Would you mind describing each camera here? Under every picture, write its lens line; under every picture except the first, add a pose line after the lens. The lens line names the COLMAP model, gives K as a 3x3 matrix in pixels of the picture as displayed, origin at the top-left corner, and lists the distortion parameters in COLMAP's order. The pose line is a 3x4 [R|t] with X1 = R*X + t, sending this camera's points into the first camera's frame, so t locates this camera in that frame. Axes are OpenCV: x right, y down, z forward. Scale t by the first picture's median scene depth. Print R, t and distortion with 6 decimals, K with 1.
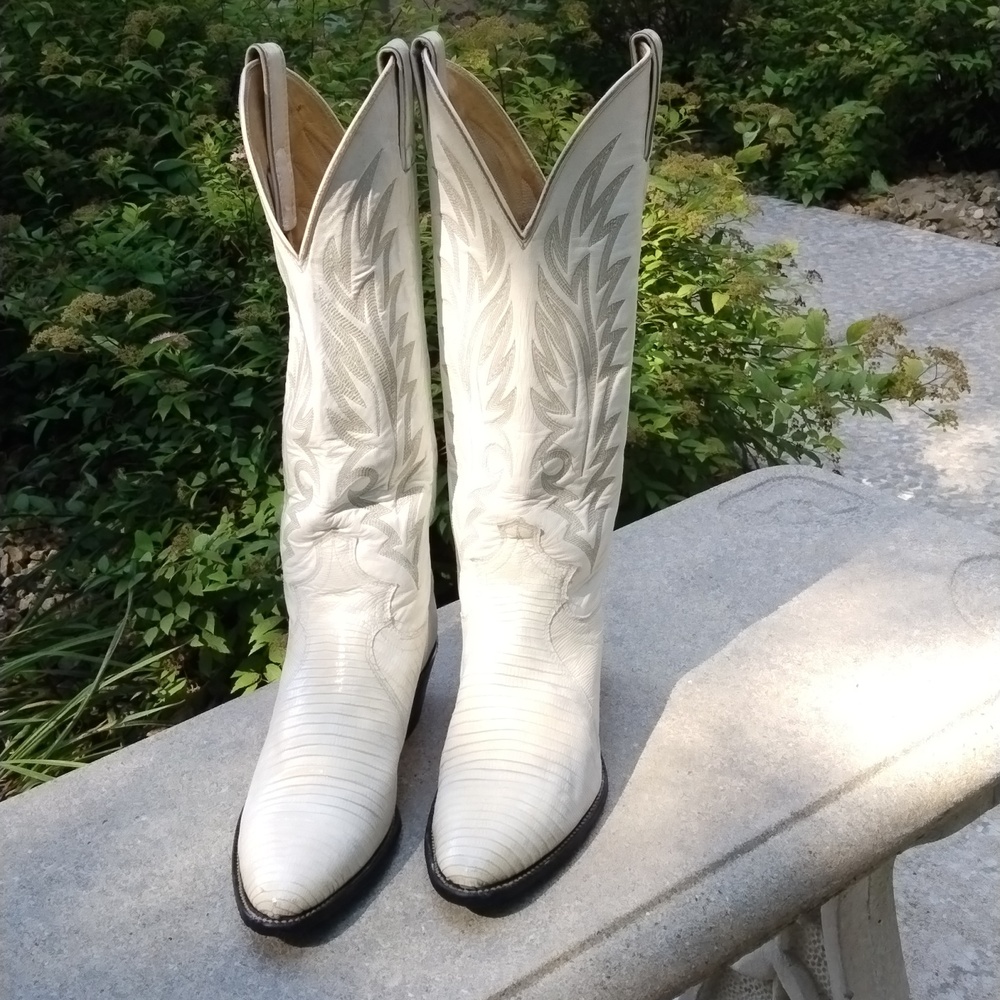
lens RADIAL K [[1641.7, 0, 495.2], [0, 1641.7, 494.6], [0, 0, 1]] dist [0.148515, -0.572393]
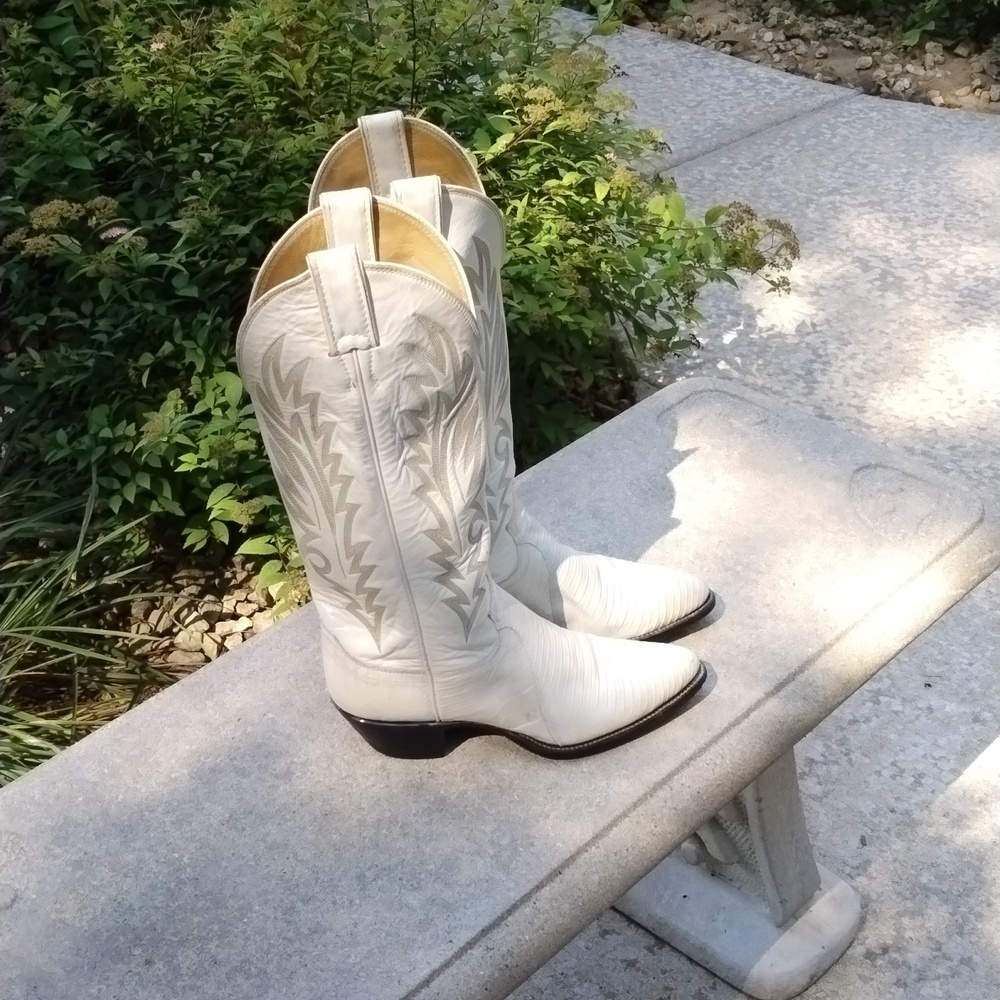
lens RADIAL K [[1641.7, 0, 495.2], [0, 1641.7, 494.6], [0, 0, 1]] dist [0.148515, -0.572393]
pose [[0.986915, -0.027013, 0.158963, -0.193558], [0.001970, 0.987813, 0.155633, -0.138965], [-0.161230, -0.153283, 0.974941, -0.198578]]
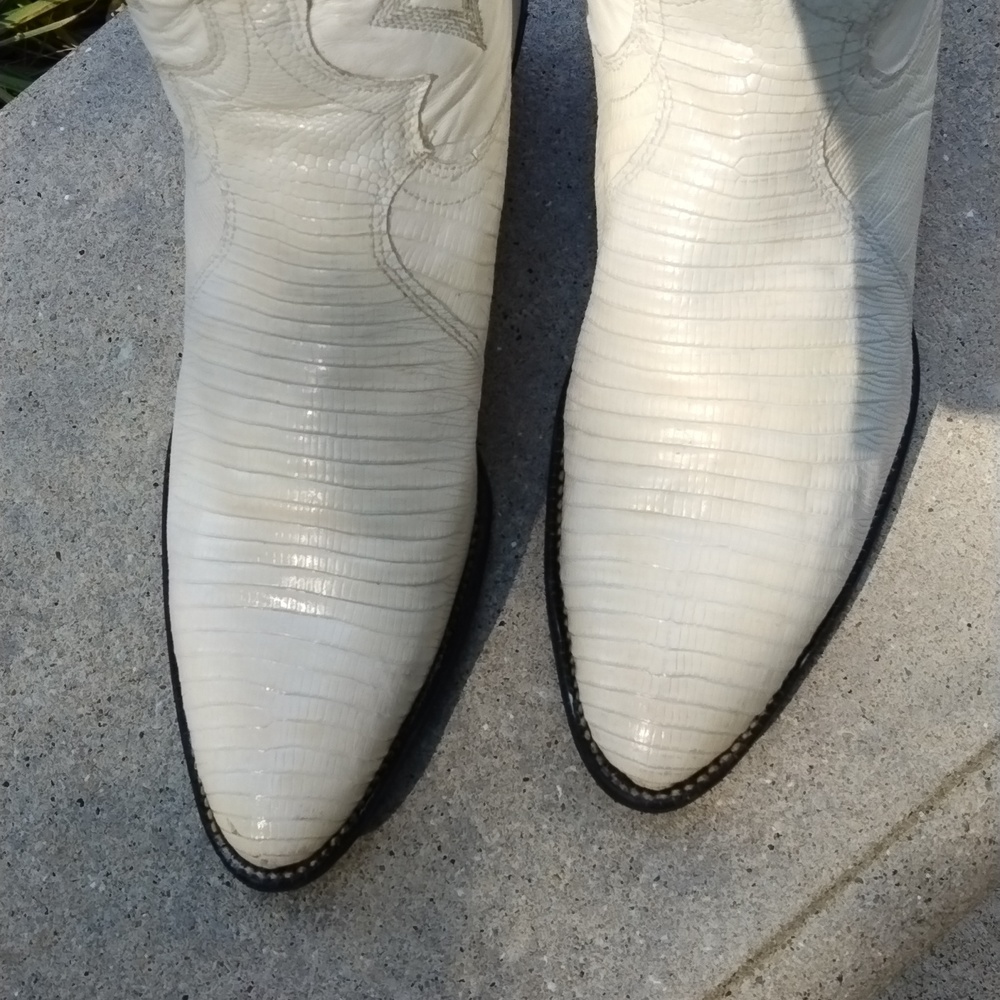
lens RADIAL K [[1641.7, 0, 495.2], [0, 1641.7, 494.6], [0, 0, 1]] dist [0.148515, -0.572393]
pose [[0.997304, -0.047678, -0.055785, -0.022053], [0.073383, 0.650977, 0.755543, -0.134412], [0.000293, -0.757599, 0.652720, 0.531319]]
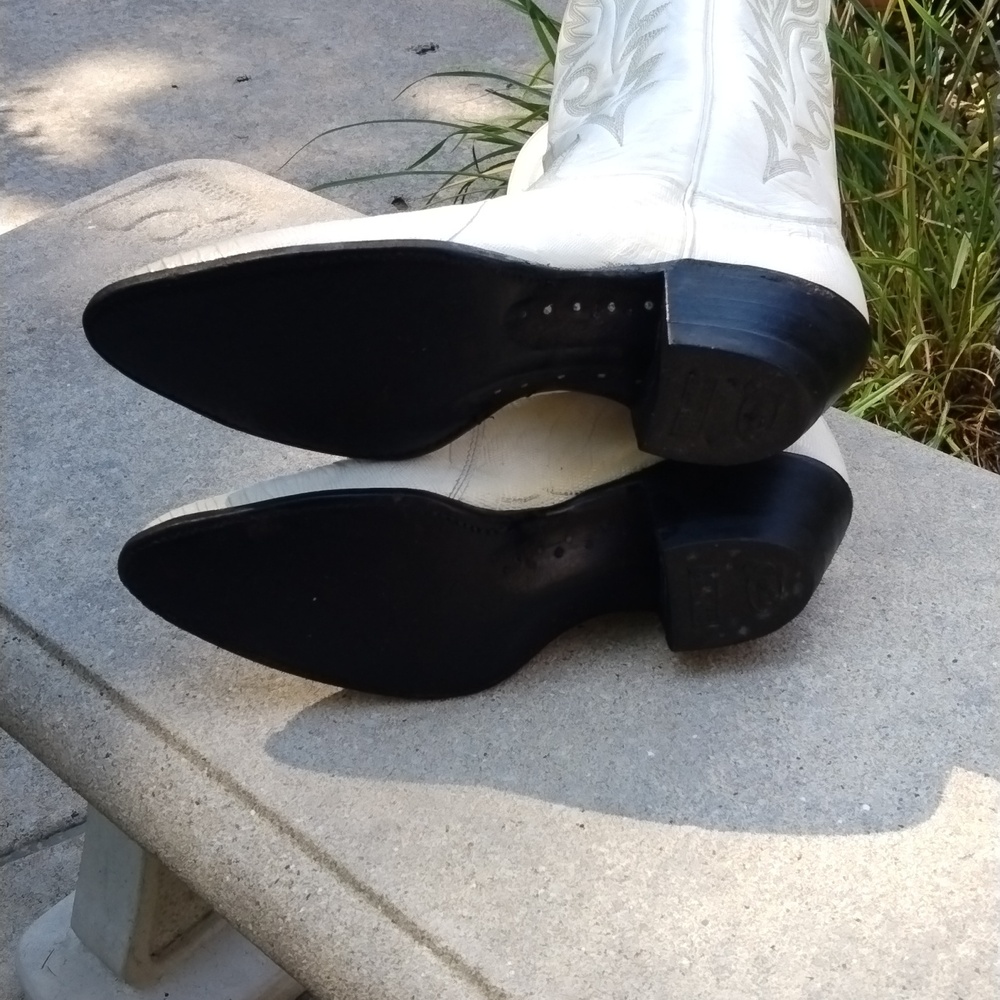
lens RADIAL K [[1641.7, 0, 495.2], [0, 1641.7, 494.6], [0, 0, 1]] dist [0.148515, -0.572393]
pose [[0.131180, 0.645944, -0.752029, 0.398316], [-0.353814, 0.739132, 0.573149, -0.208515], [0.926071, 0.190892, 0.325503, 0.611449]]
